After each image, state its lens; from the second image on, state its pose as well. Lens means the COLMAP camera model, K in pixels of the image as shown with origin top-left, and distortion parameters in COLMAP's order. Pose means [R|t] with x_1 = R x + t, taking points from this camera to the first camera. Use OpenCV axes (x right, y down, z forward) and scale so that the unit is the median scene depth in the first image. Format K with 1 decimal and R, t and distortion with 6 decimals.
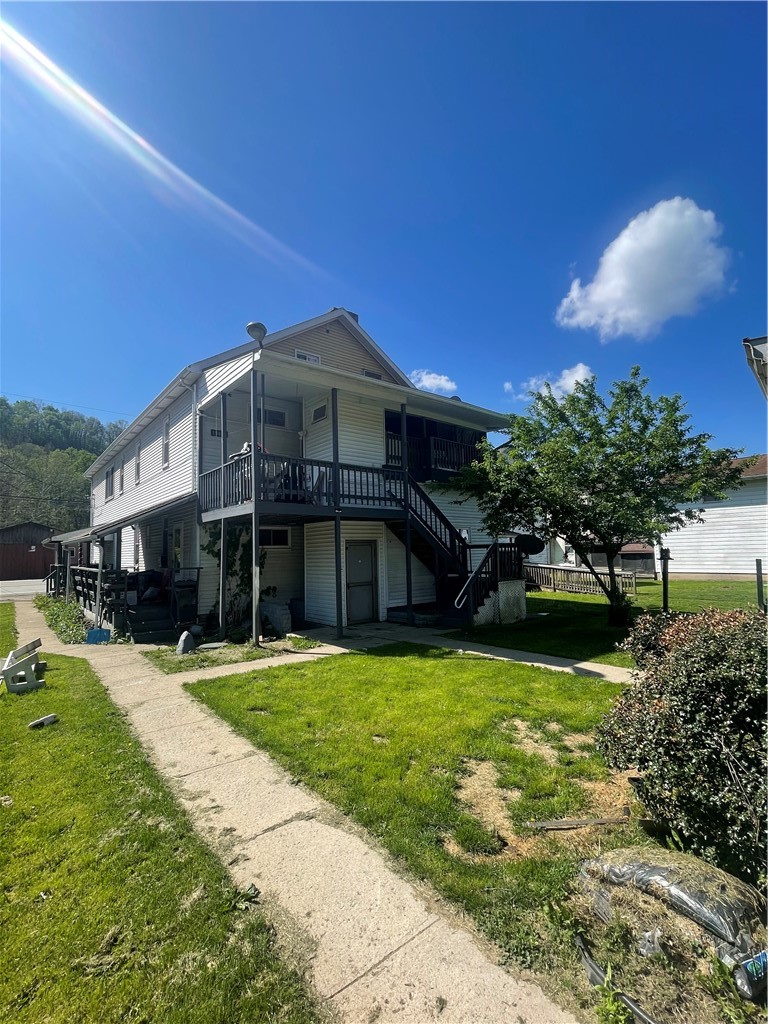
lens RADIAL K [[482.1, 0, 385.2], [0, 482.1, 520.3], [0, 0, 1]] dist [-0.018472, -0.001649]
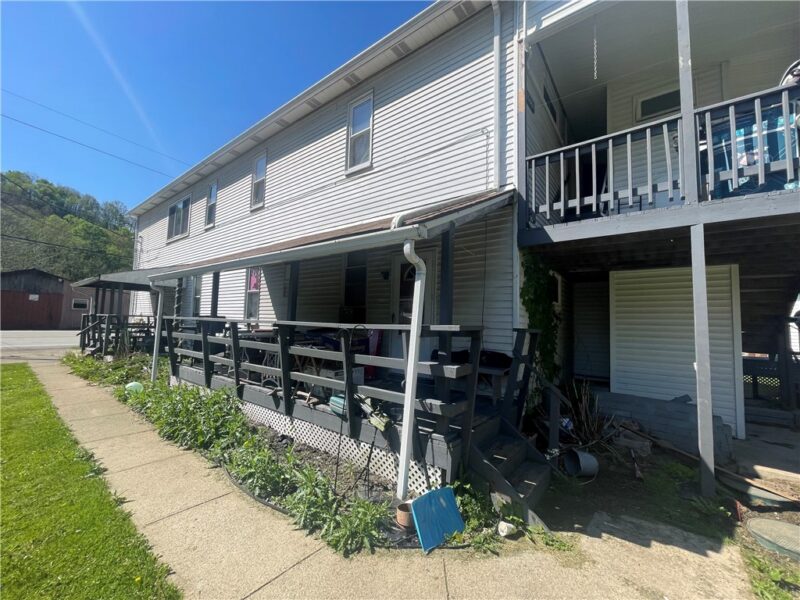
lens RADIAL K [[317.8, 0, 381.1], [0, 317.8, 303.6], [0, 0, 1]] dist [0.002495, 0.000185]
pose [[0.971906, 0.073579, 0.223574, -0.233099], [-0.072163, 0.997287, -0.014505, 0.033541], [-0.224035, -0.002036, 0.974579, 0.255413]]
